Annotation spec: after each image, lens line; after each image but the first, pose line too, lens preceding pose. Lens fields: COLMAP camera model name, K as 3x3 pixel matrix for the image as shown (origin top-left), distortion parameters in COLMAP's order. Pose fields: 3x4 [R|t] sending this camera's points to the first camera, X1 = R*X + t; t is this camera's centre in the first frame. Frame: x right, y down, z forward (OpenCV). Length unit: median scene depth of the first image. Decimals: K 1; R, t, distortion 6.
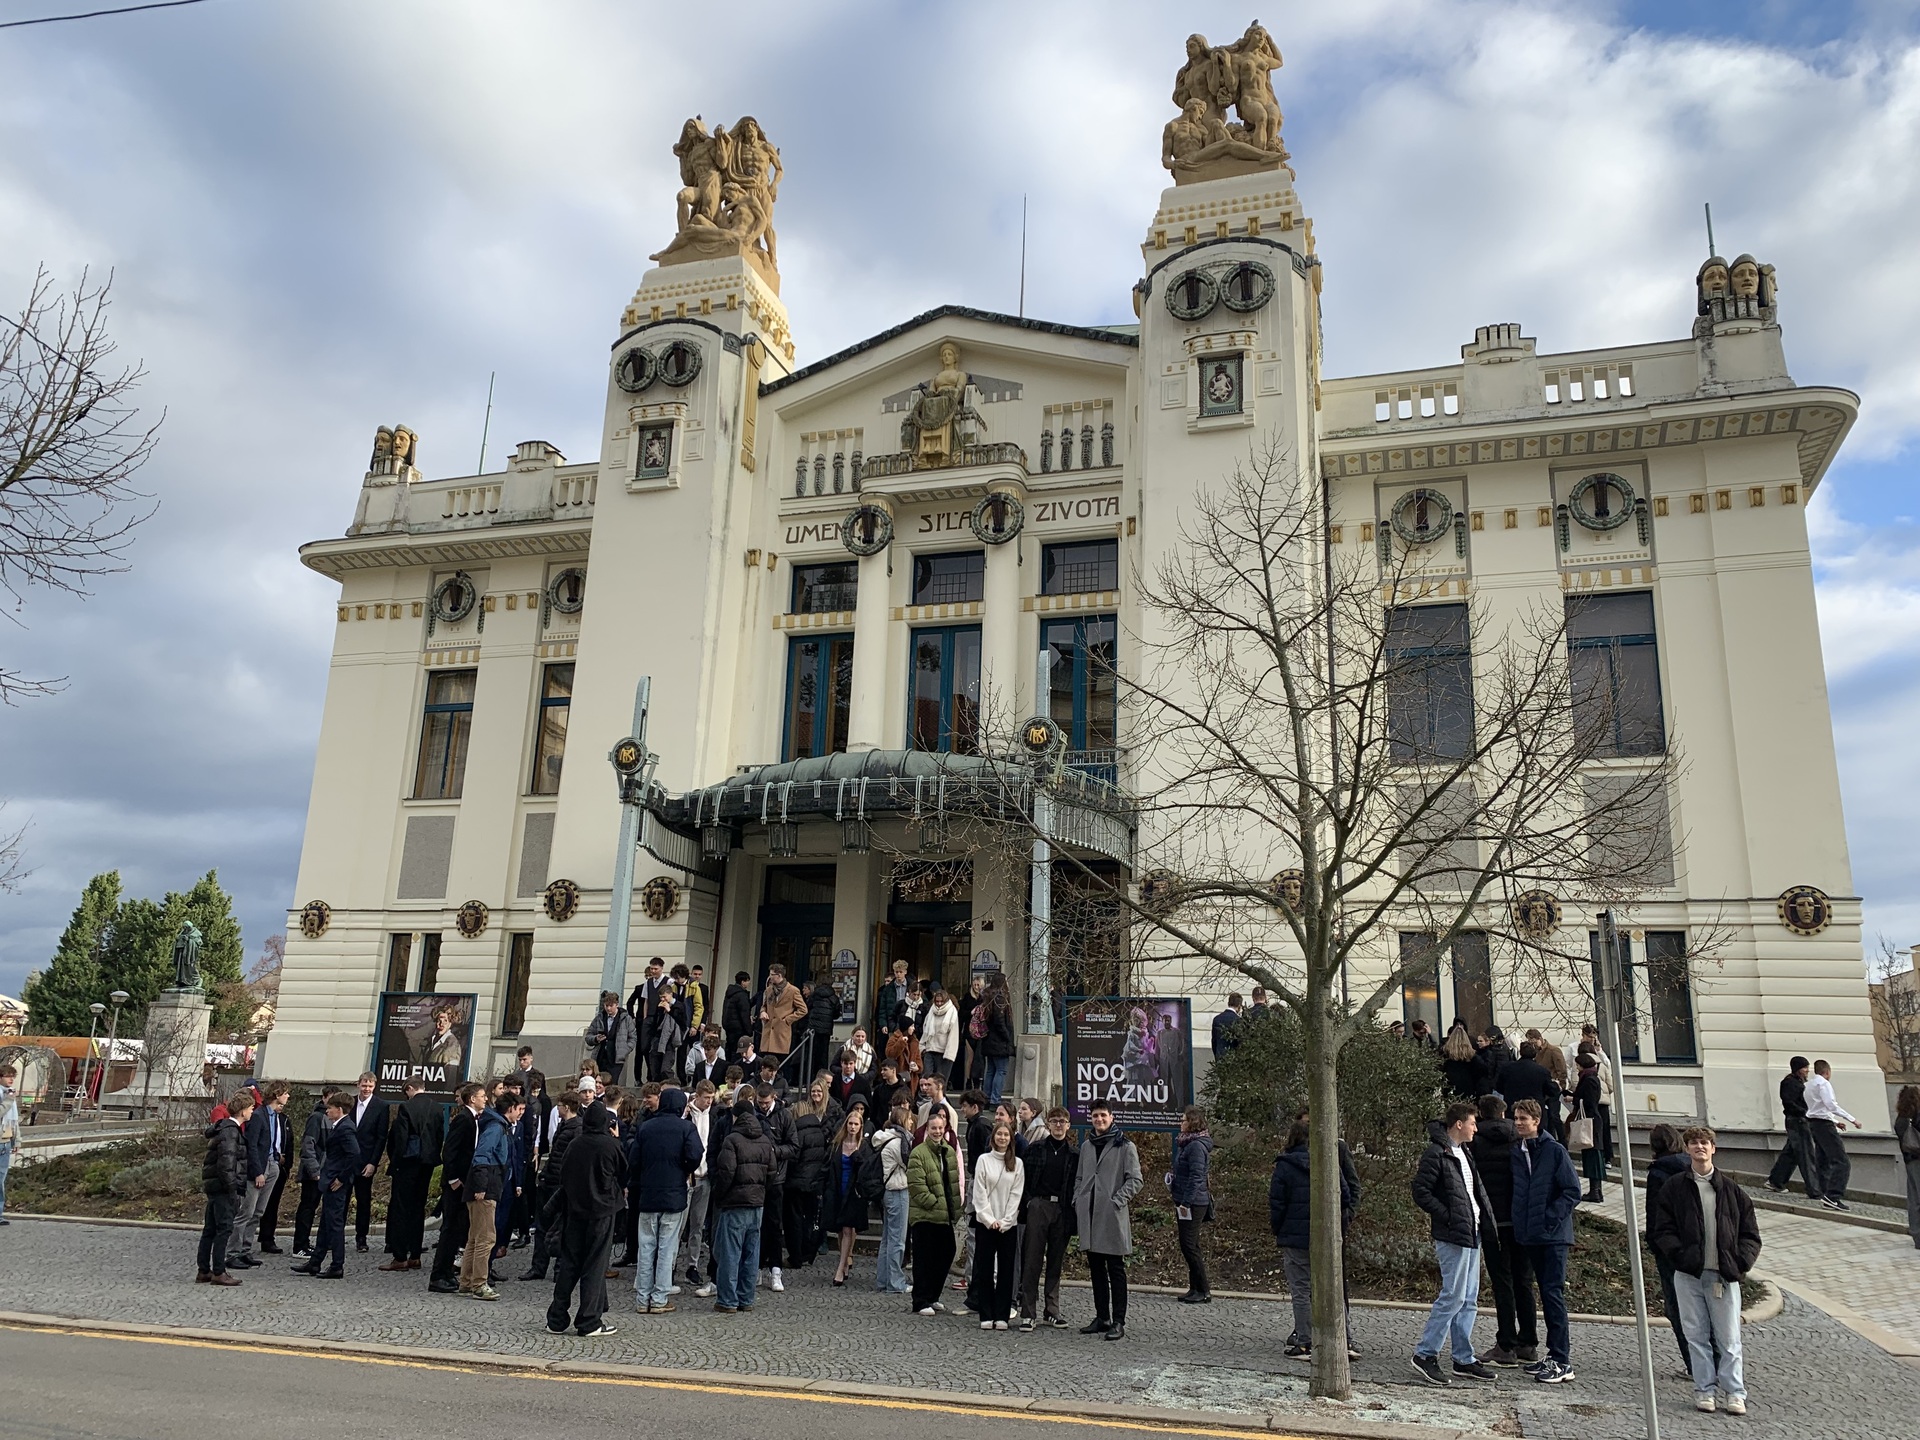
lens RADIAL K [[1444.2, 0, 972.7], [0, 1444.2, 718.9], [0, 0, 1]] dist [0.024493, -0.003711]
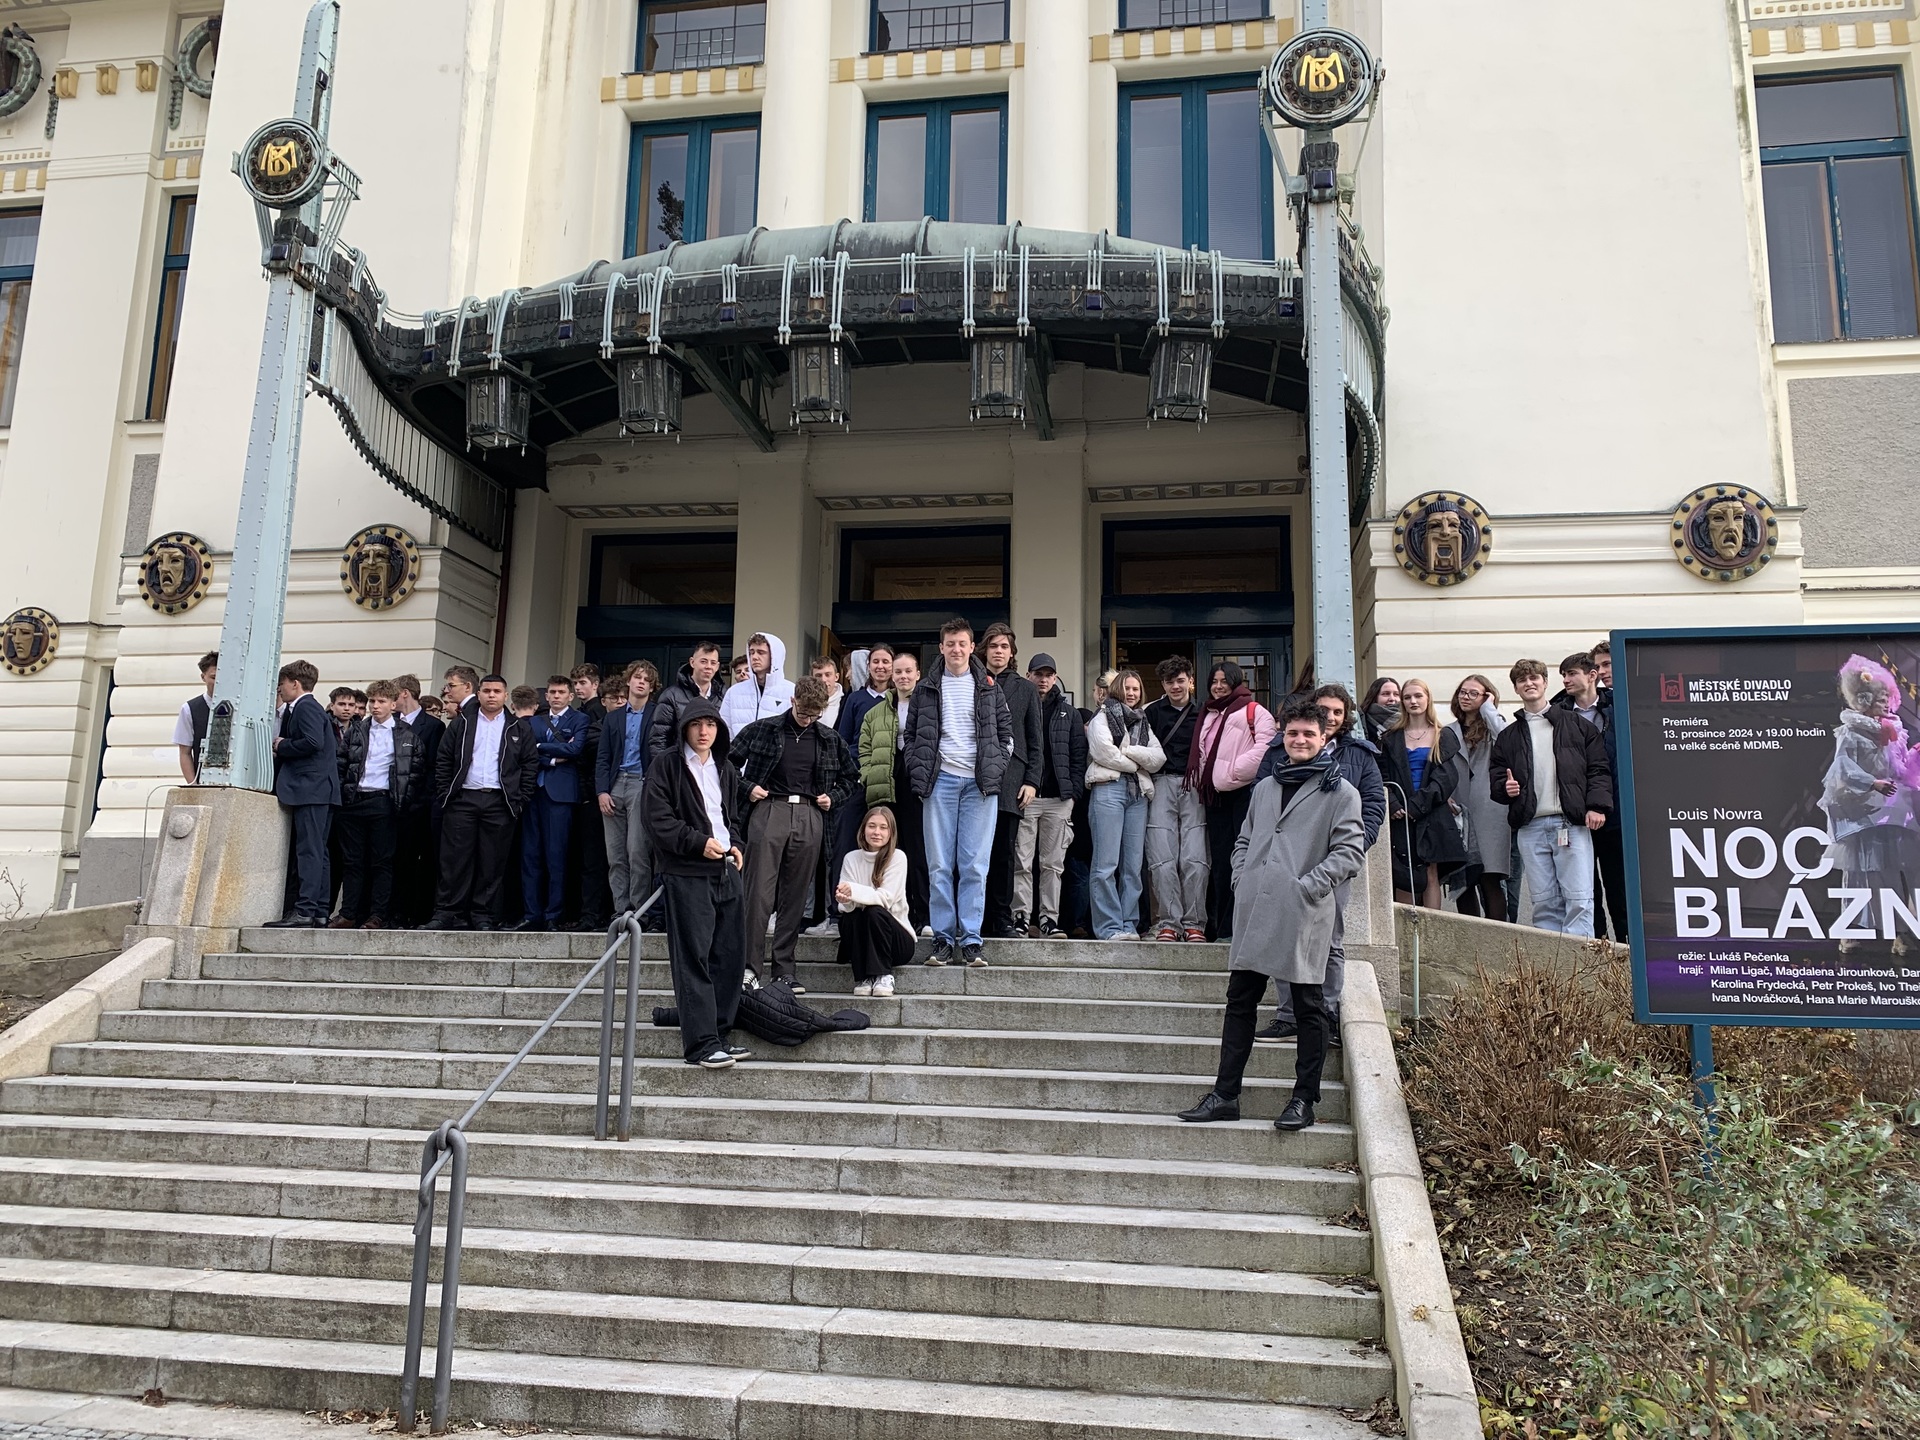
lens RADIAL K [[1425.8, 0, 963.6], [0, 1425.8, 740.1], [0, 0, 1]] dist [-0.027514, -0.001446]
pose [[0.988807, 0.008486, 0.148956, -0.092162], [-0.023230, 0.994962, 0.097523, 0.133595], [-0.147378, -0.099892, 0.984023, 0.497743]]
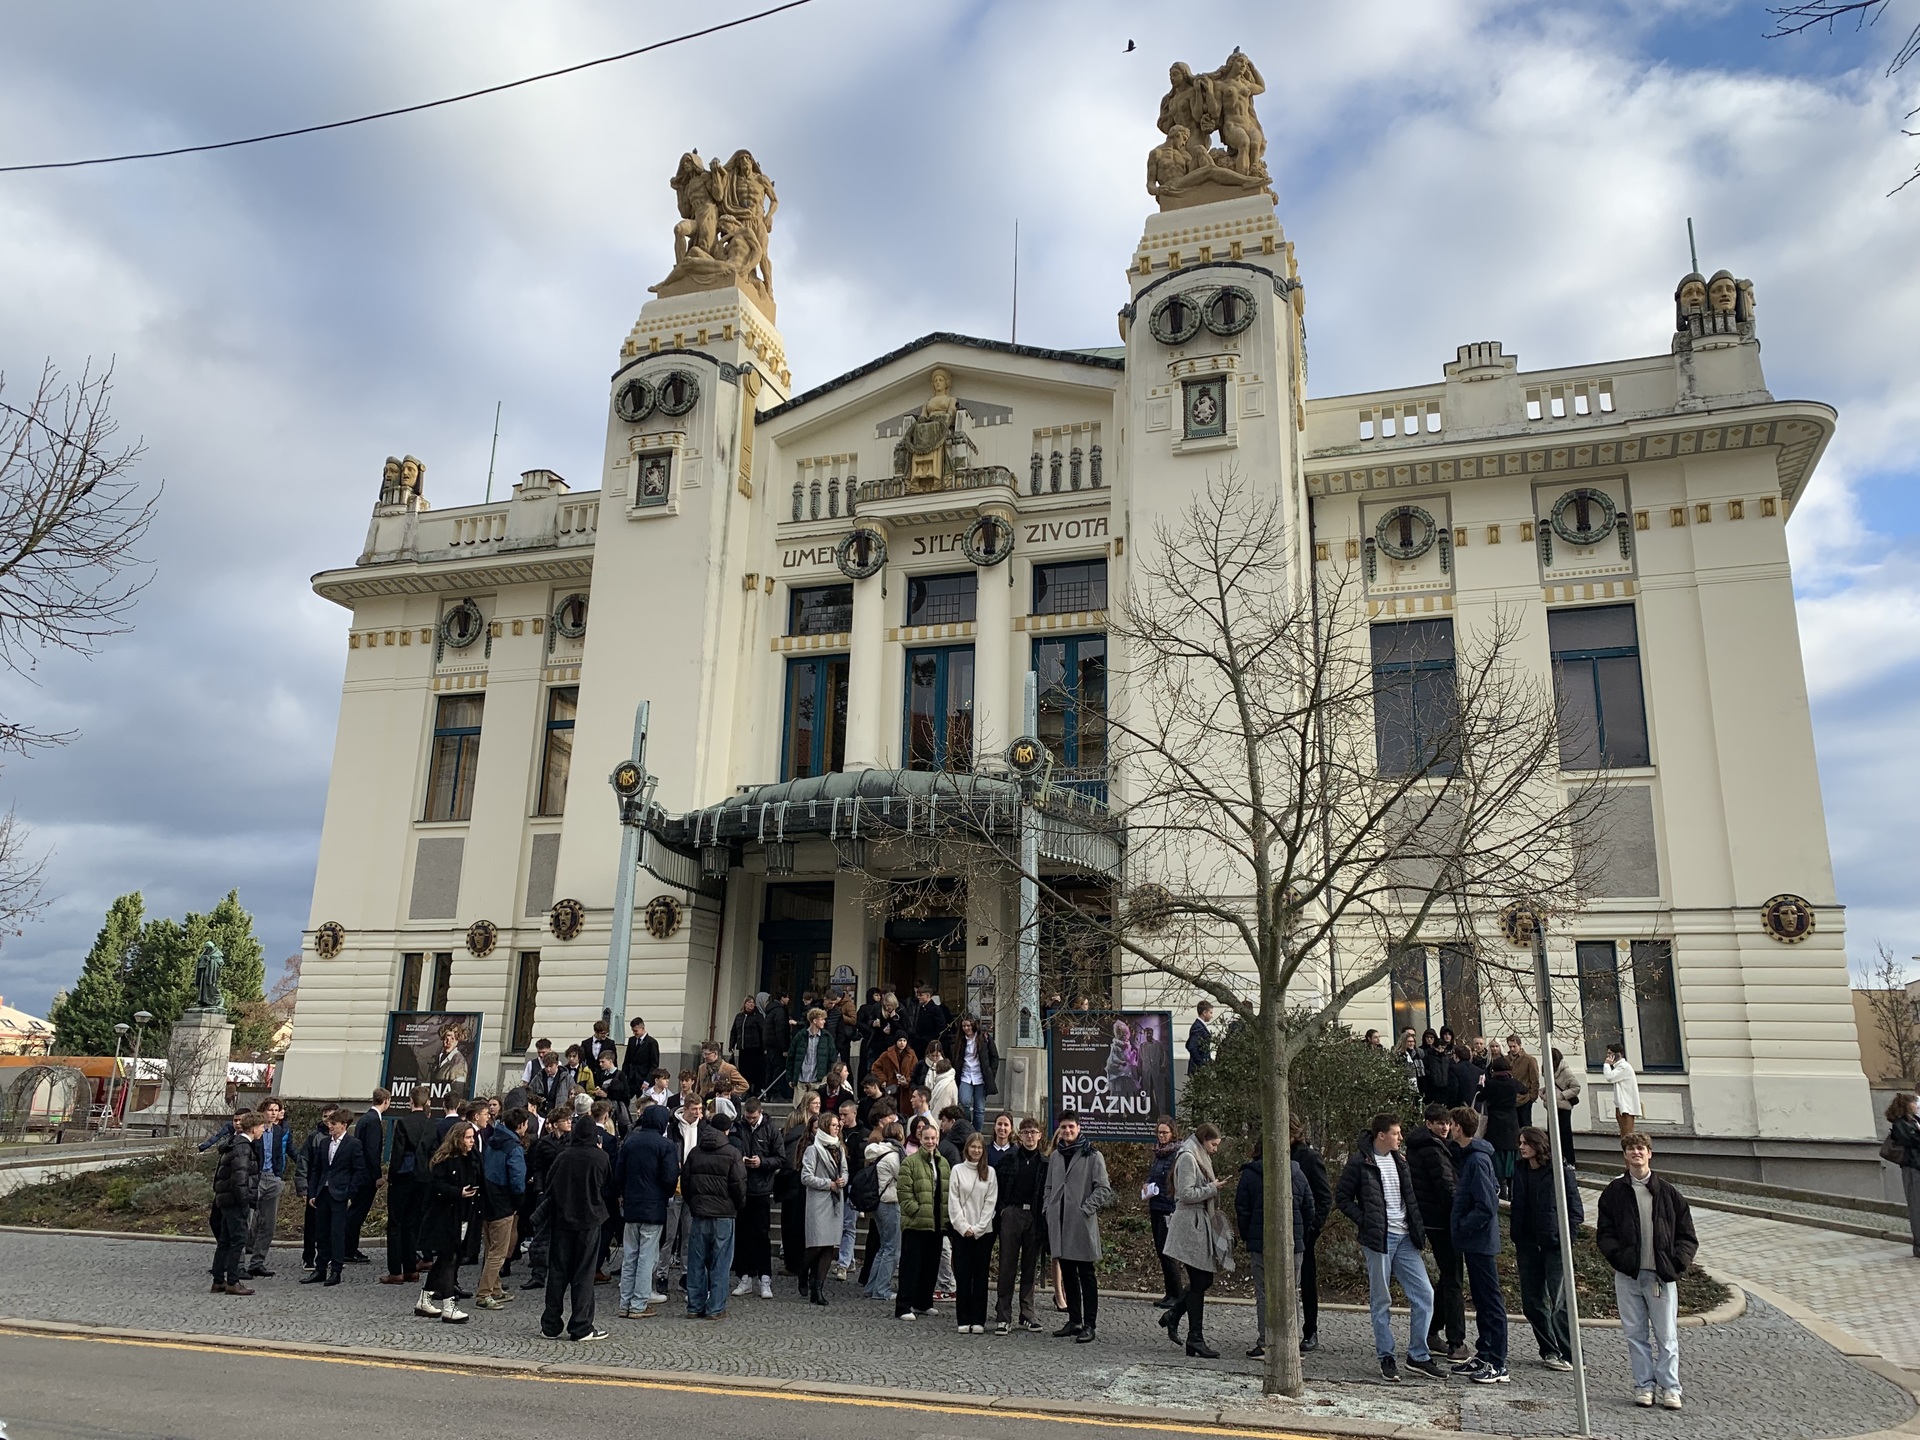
lens RADIAL K [[1445.7, 0, 960.0], [0, 1445.7, 720.0], [0, 0, 1]] dist [0.025769, -0.005245]
pose [[0.999740, -0.012045, -0.019352, 0.015930], [0.011900, 0.999900, -0.007605, -0.004830], [0.019441, 0.007373, 0.999784, -0.020603]]
